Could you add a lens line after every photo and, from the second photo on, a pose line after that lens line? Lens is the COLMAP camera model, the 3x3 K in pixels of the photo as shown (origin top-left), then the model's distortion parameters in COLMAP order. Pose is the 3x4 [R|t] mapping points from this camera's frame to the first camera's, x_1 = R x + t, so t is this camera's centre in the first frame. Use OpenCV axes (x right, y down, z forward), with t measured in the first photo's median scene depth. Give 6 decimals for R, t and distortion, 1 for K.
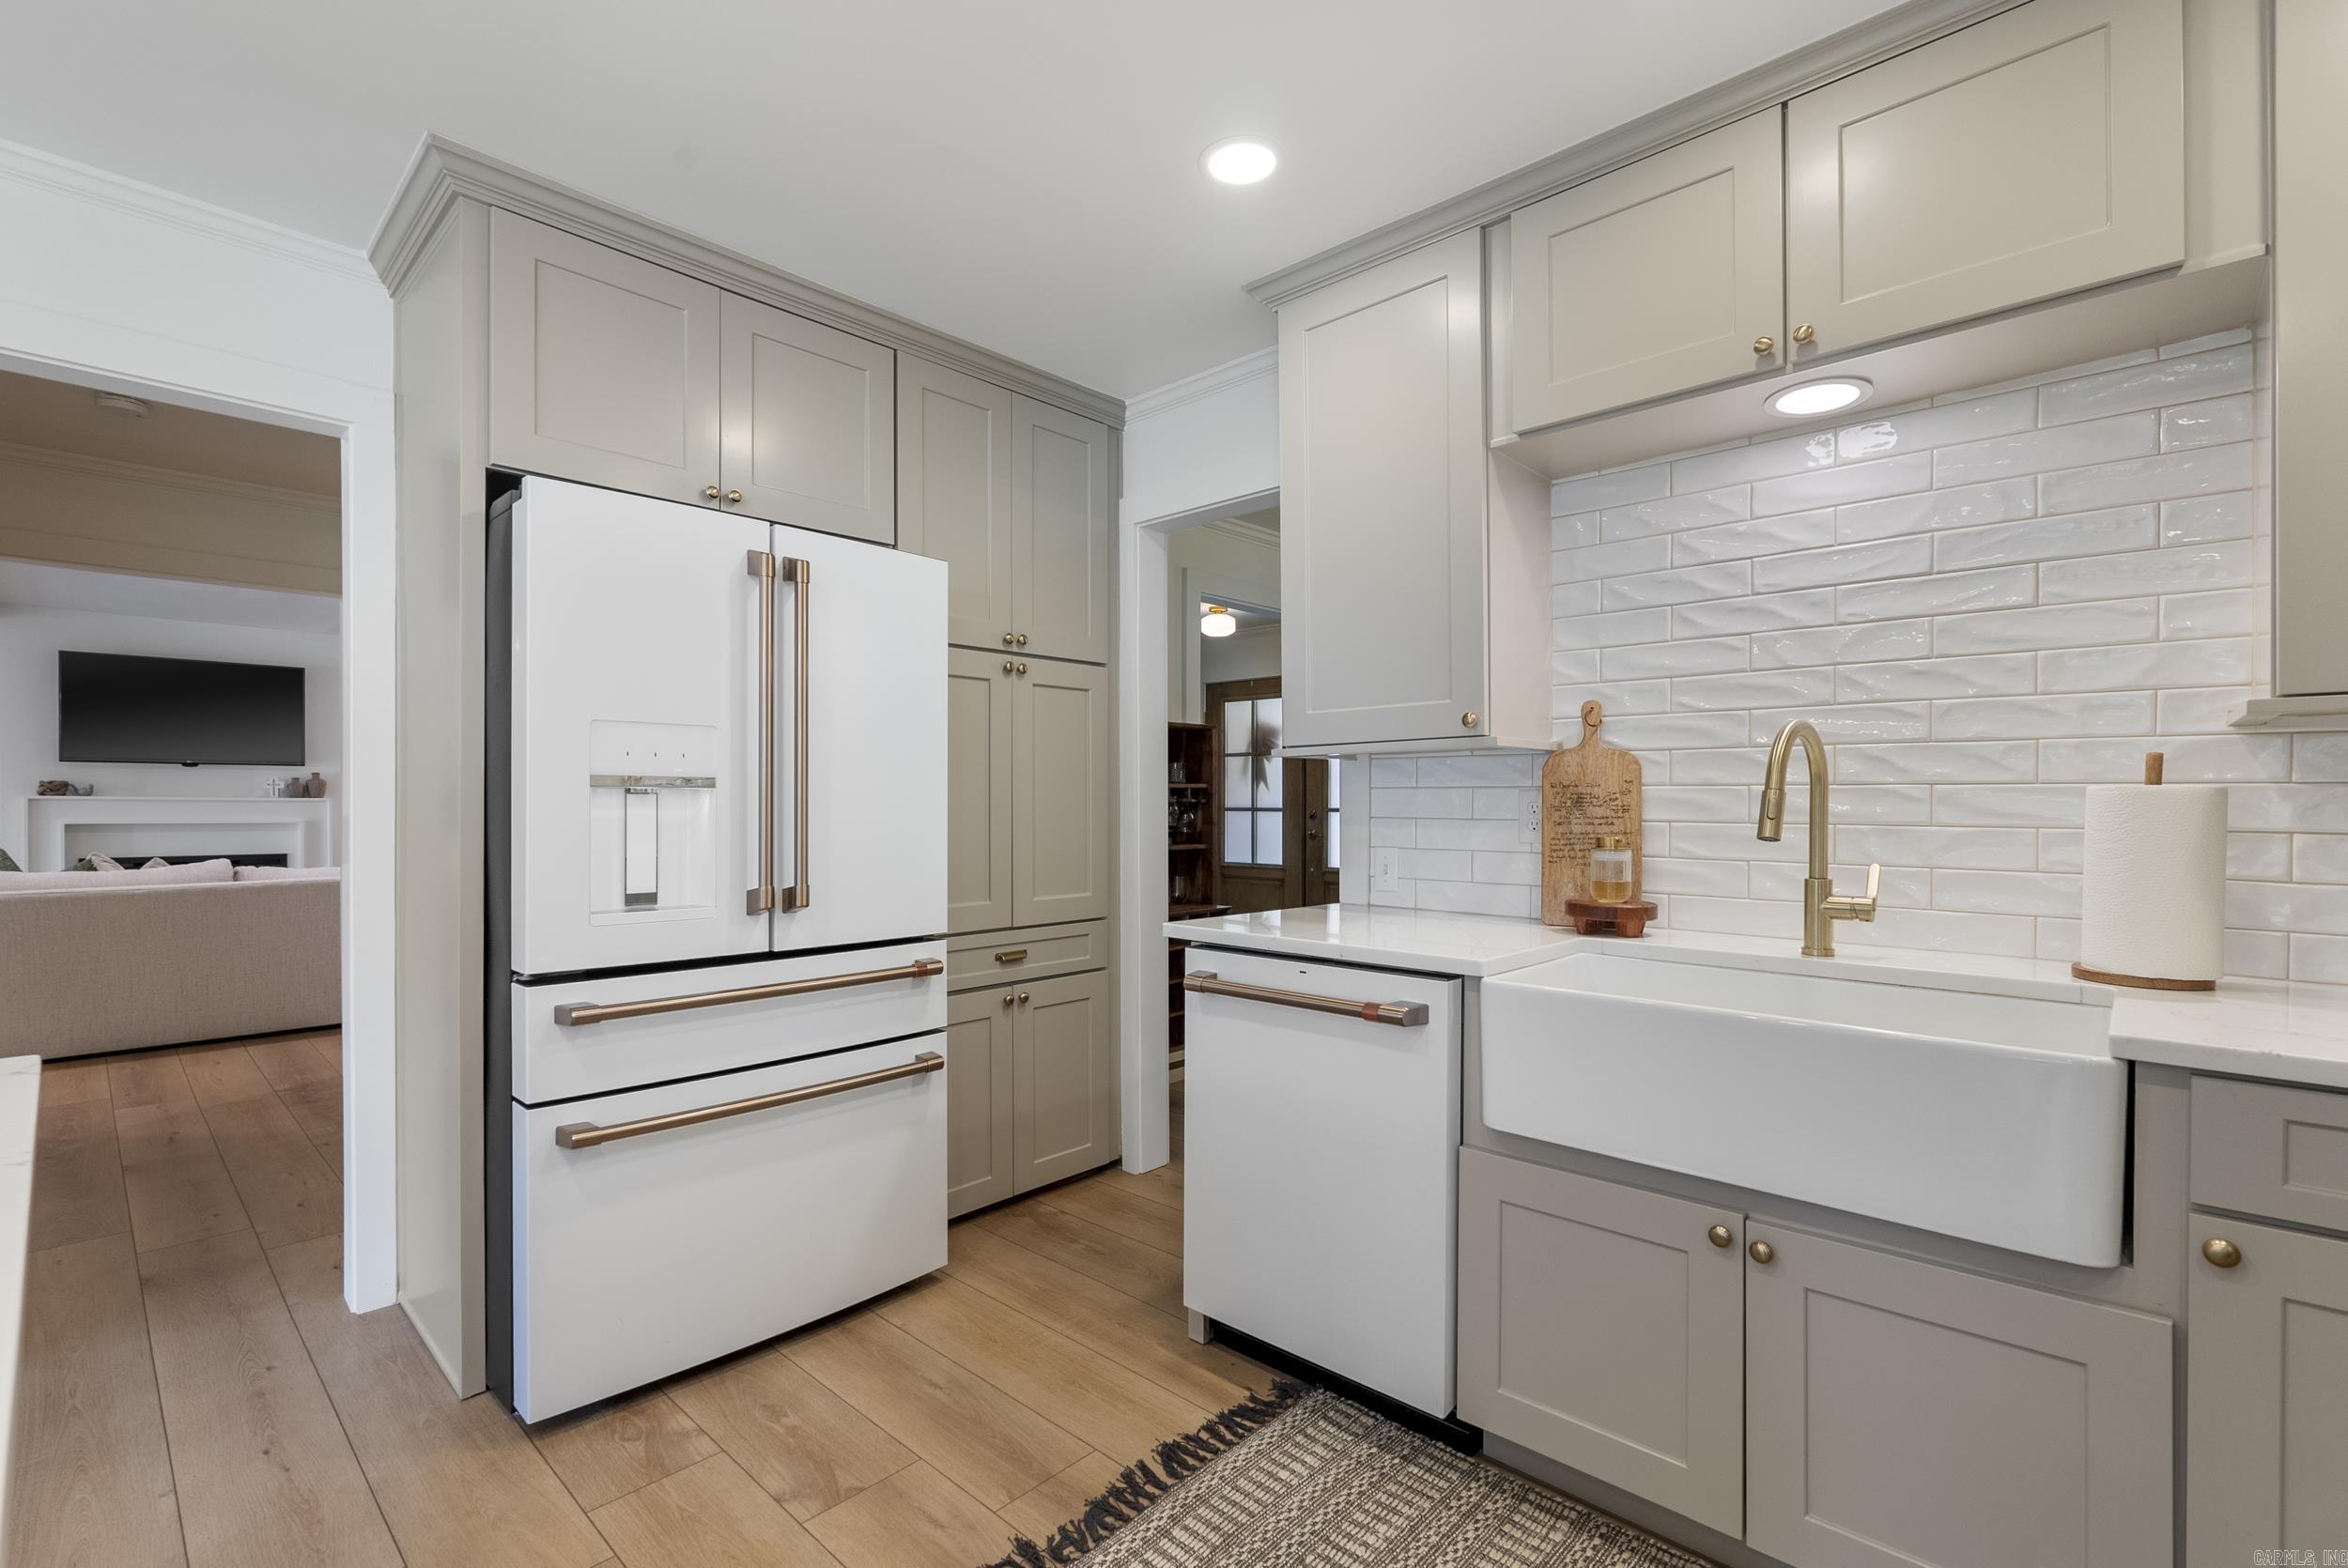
lens RADIAL K [[1037.4, 0, 1181.4], [0, 1037.4, 804.5], [0, 0, 1]] dist [-0.003293, -0.000173]
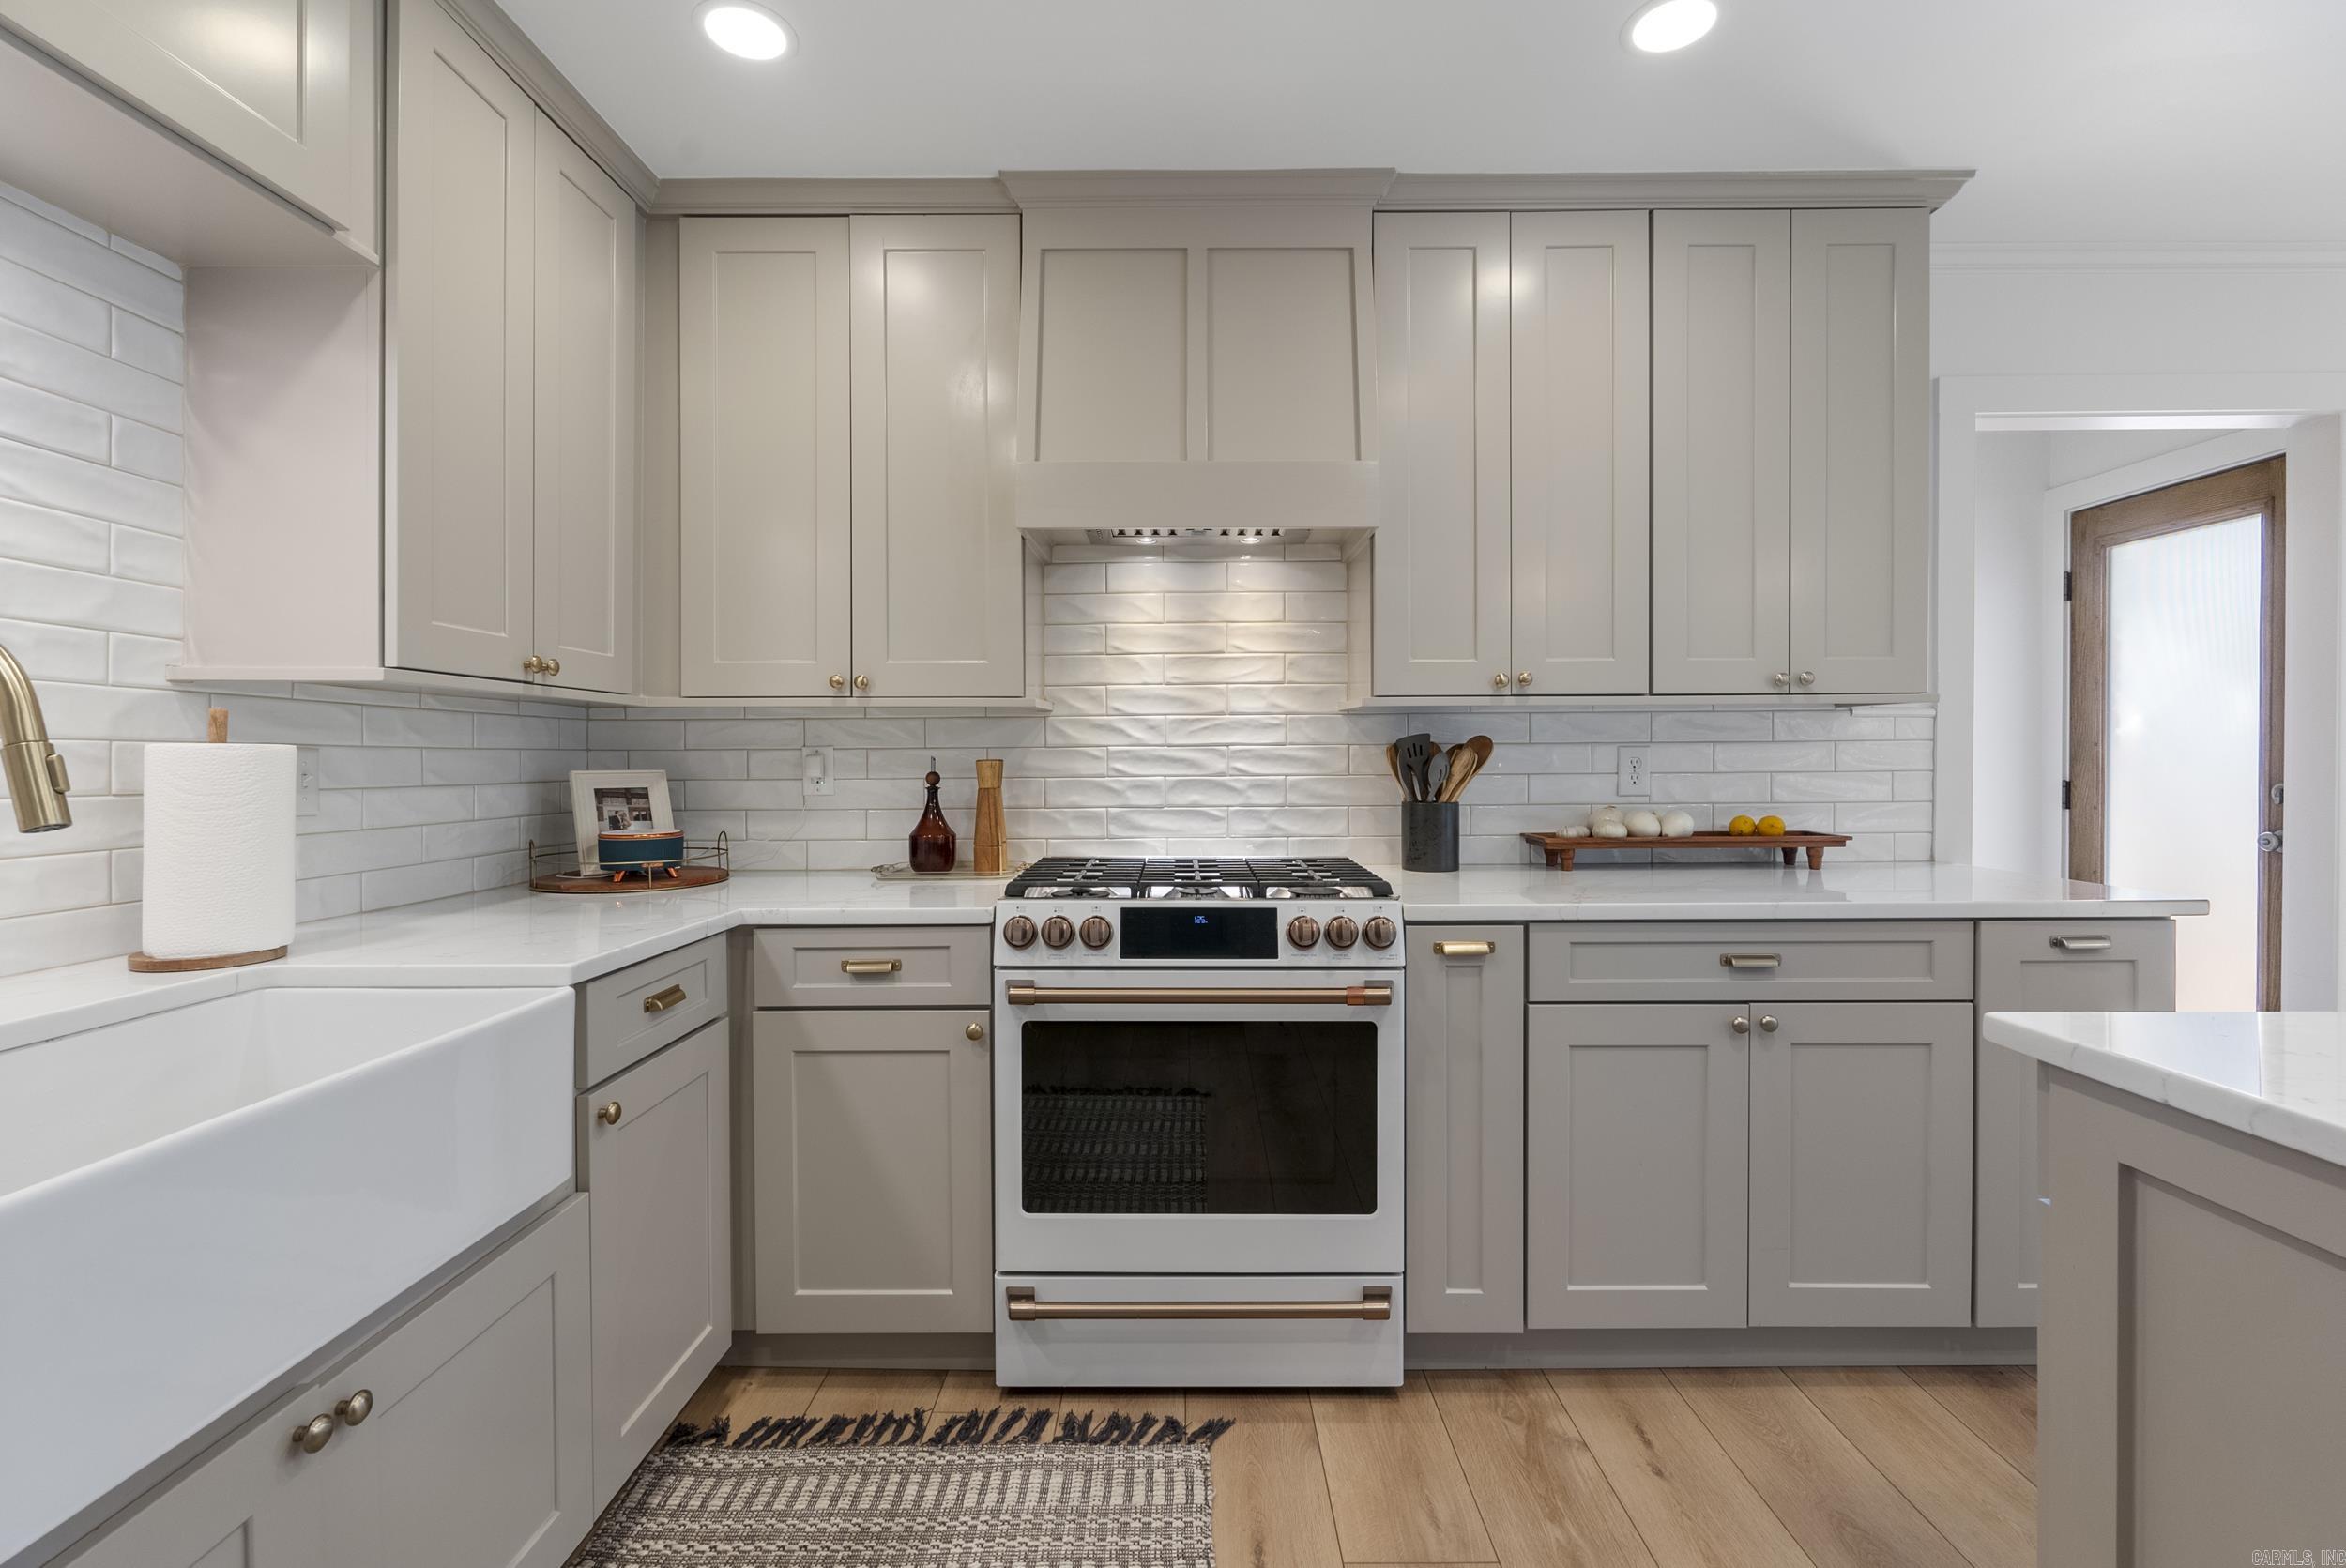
lens RADIAL K [[1049.6, 0, 1172.7], [0, 1049.6, 759.0], [0, 0, 1]] dist [-0.003689, 0.000020]
pose [[-0.675996, -0.002224, 0.736902, -0.228042], [0.003765, 0.999972, 0.006472, -0.006899], [-0.736895, 0.007150, -0.675969, 0.751295]]
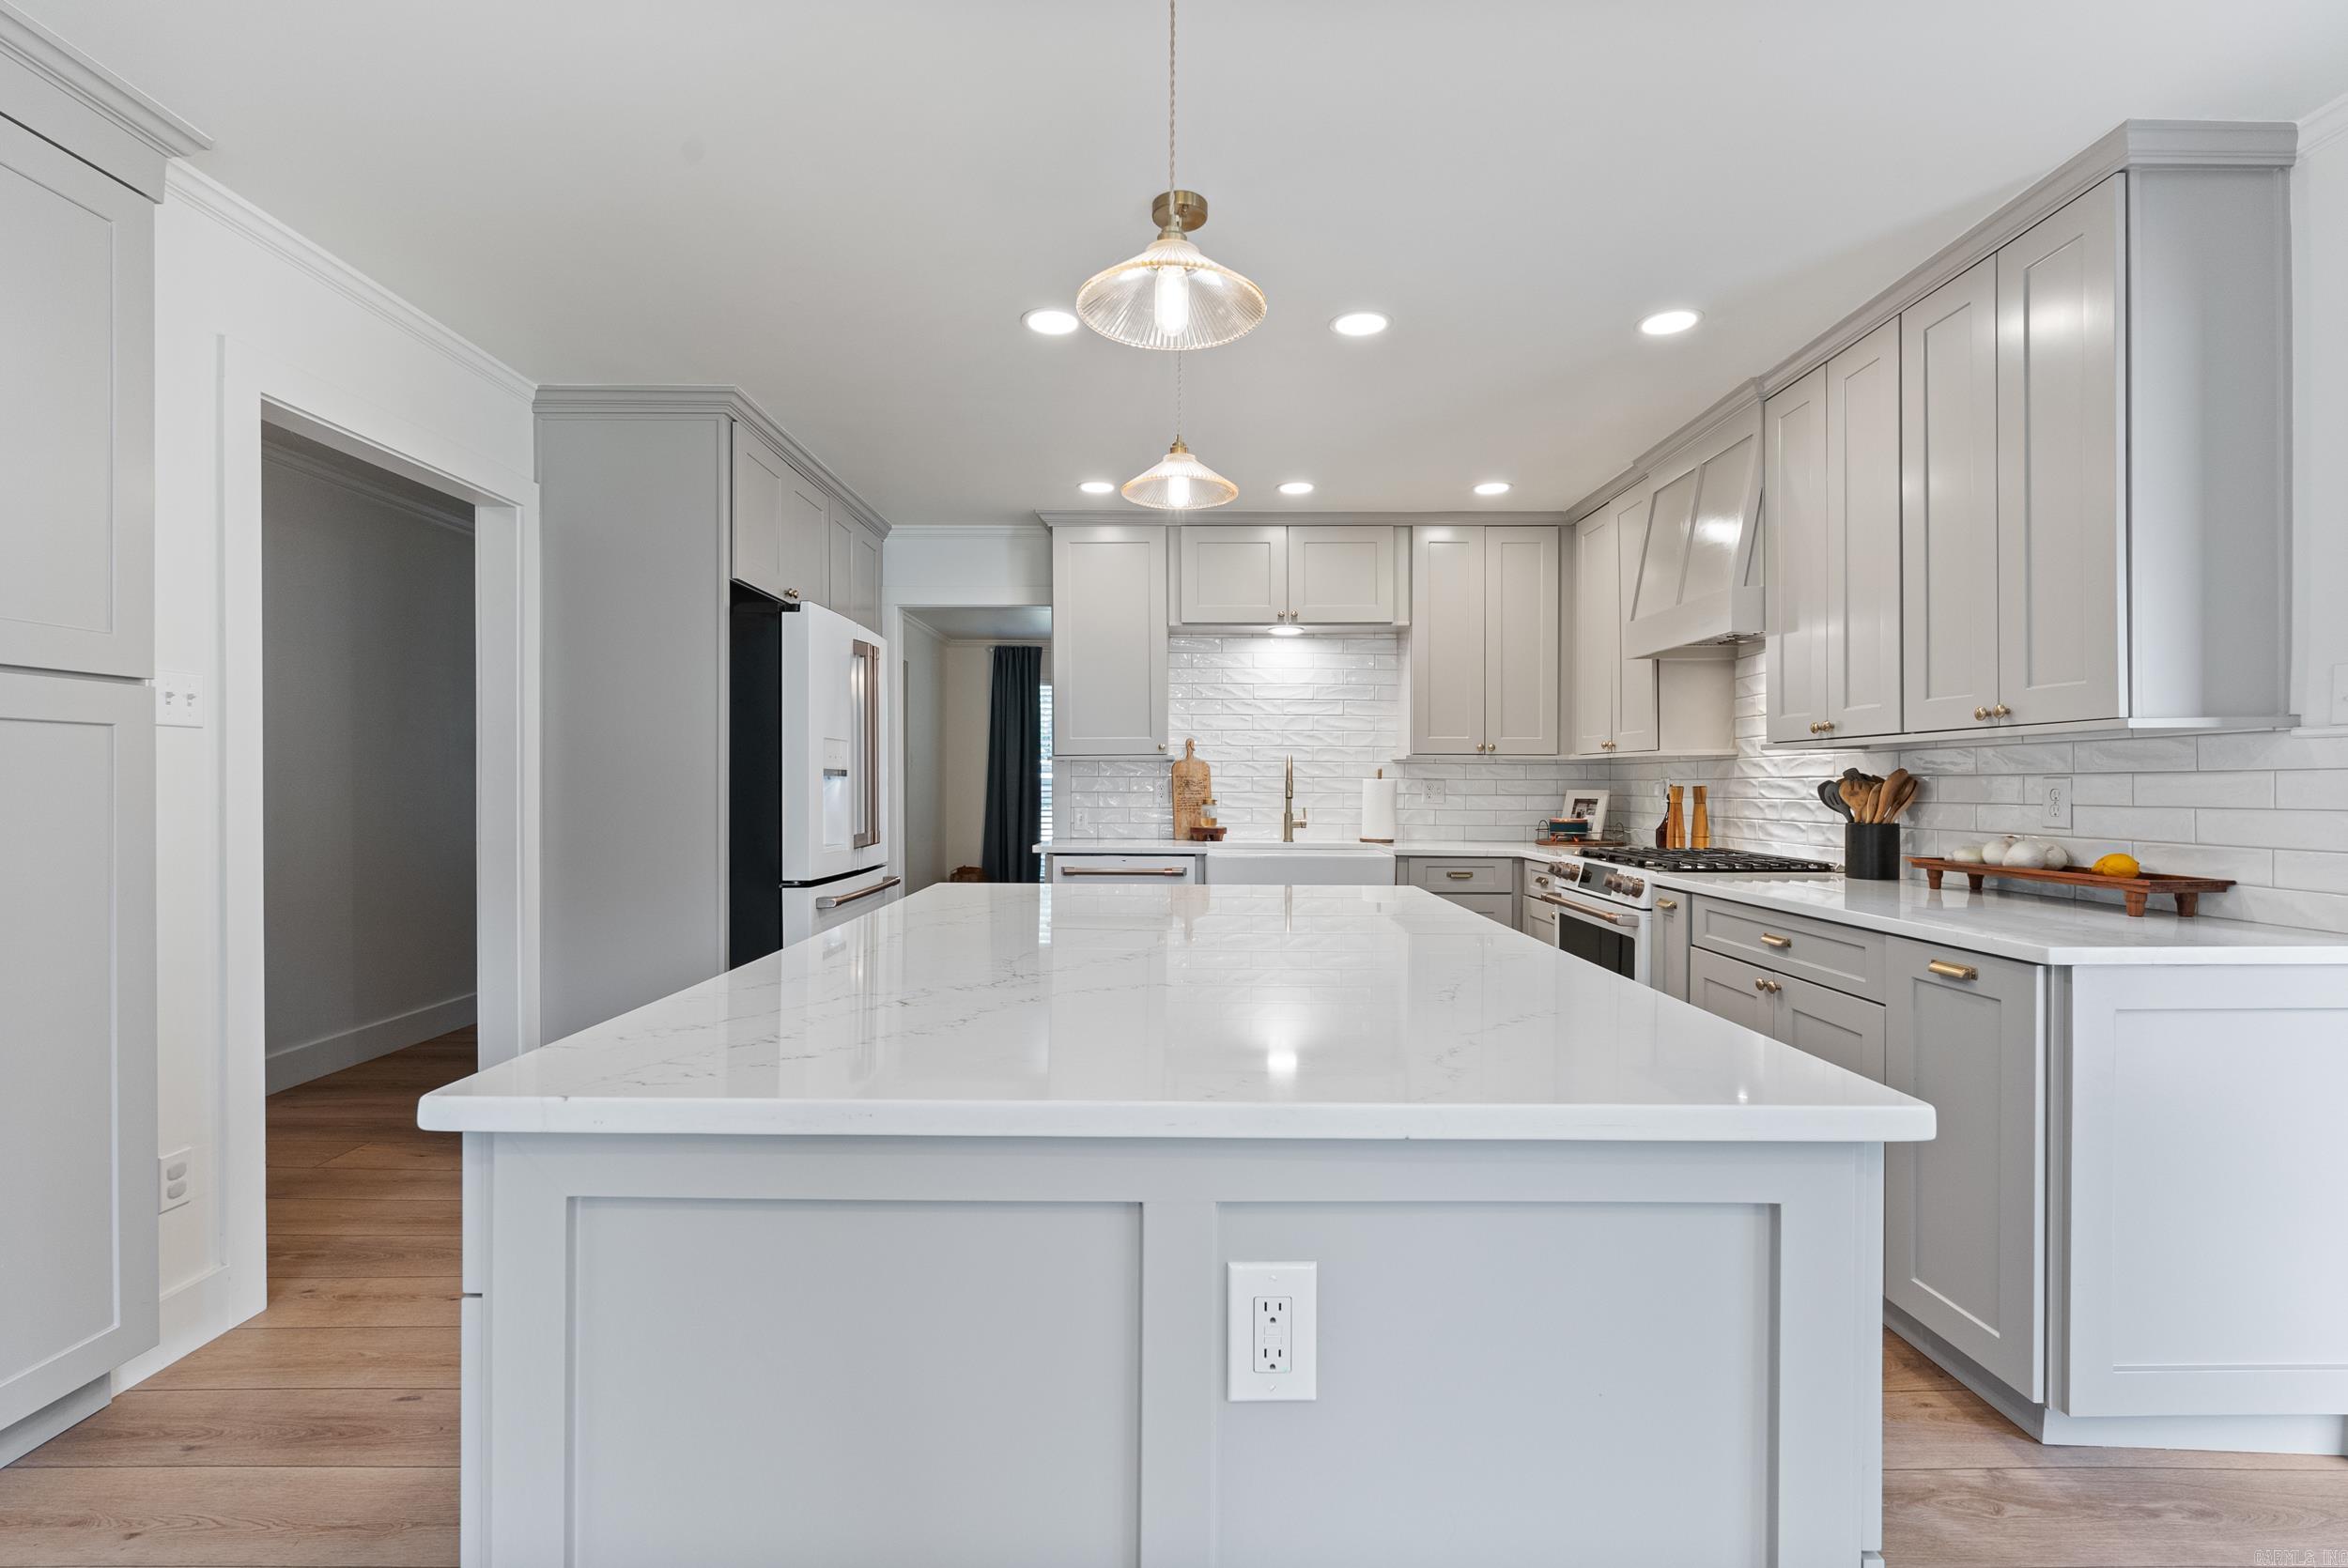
lens RADIAL K [[1041.5, 0, 1174.0], [0, 1041.5, 784.0], [0, 0, 1]] dist [-0.000719, 0.000320]
pose [[0.733213, -0.000157, 0.680000, -1.243811], [-0.000457, 1.000000, 0.000724, -0.004398], [-0.679999, -0.000842, 0.733212, -0.668915]]
